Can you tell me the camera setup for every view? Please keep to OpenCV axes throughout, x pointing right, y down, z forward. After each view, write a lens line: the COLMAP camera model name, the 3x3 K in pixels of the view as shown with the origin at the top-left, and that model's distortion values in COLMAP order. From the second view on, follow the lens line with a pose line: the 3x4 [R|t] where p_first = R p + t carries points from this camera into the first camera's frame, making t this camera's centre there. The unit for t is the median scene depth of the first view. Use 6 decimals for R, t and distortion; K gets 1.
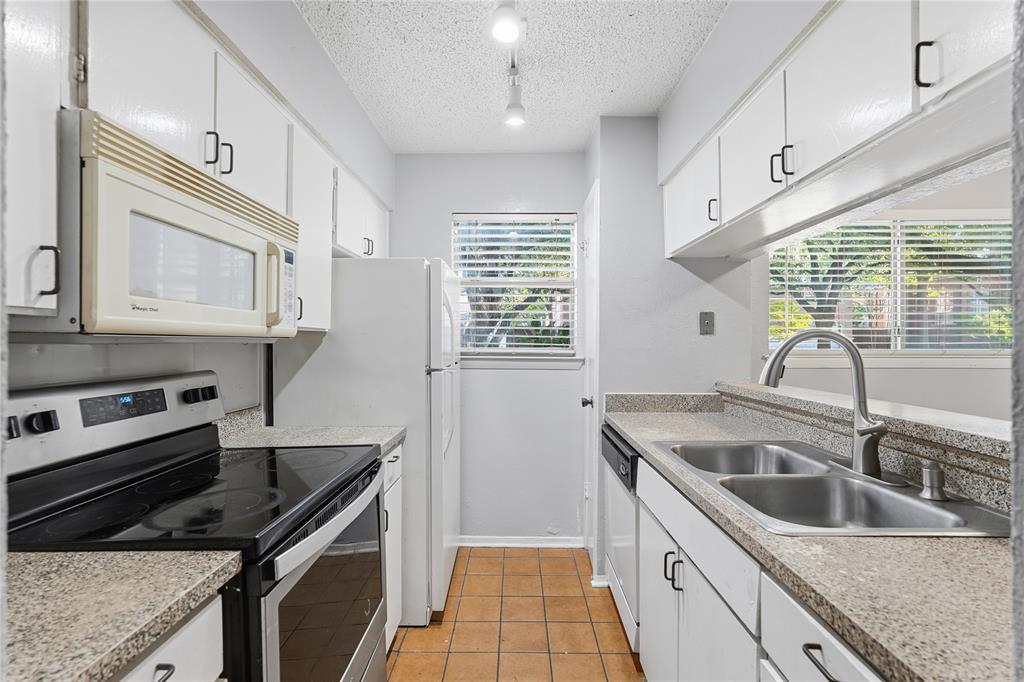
lens RADIAL K [[458.6, 0, 507.8], [0, 458.6, 348.7], [0, 0, 1]] dist [-0.016745, 0.011569]
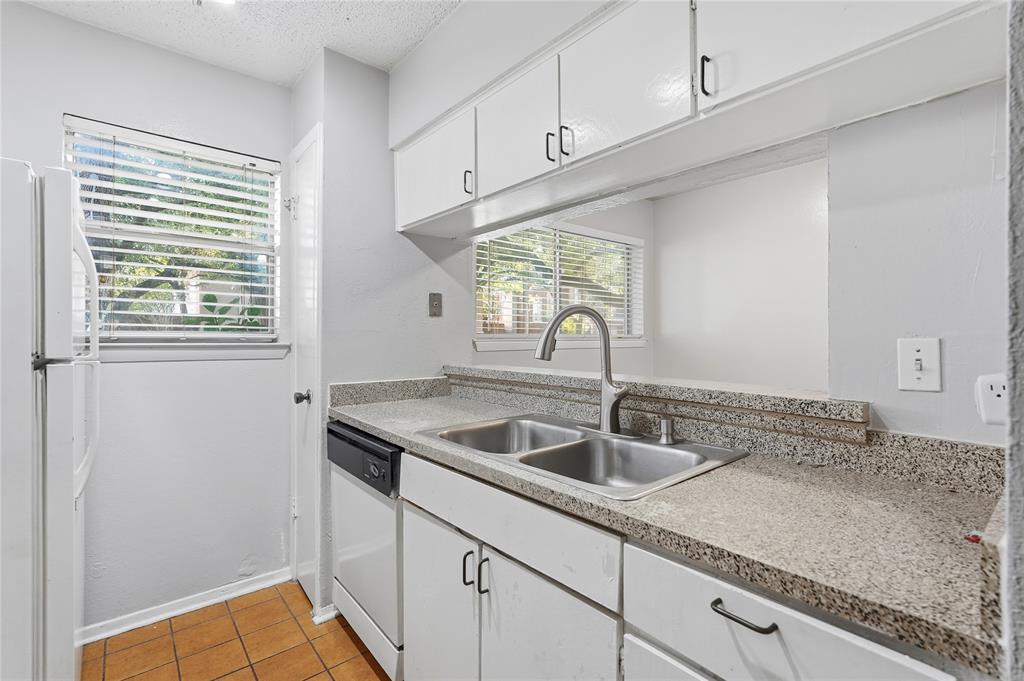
lens RADIAL K [[467.3, 0, 512.0], [0, 467.3, 340.5], [0, 0, 1]] dist [-0.017147, 0.012629]
pose [[0.752576, -0.006027, 0.658477, -0.150185], [0.009016, 0.999959, -0.001152, 0.035871], [-0.658443, 0.006804, 0.752600, 0.239844]]
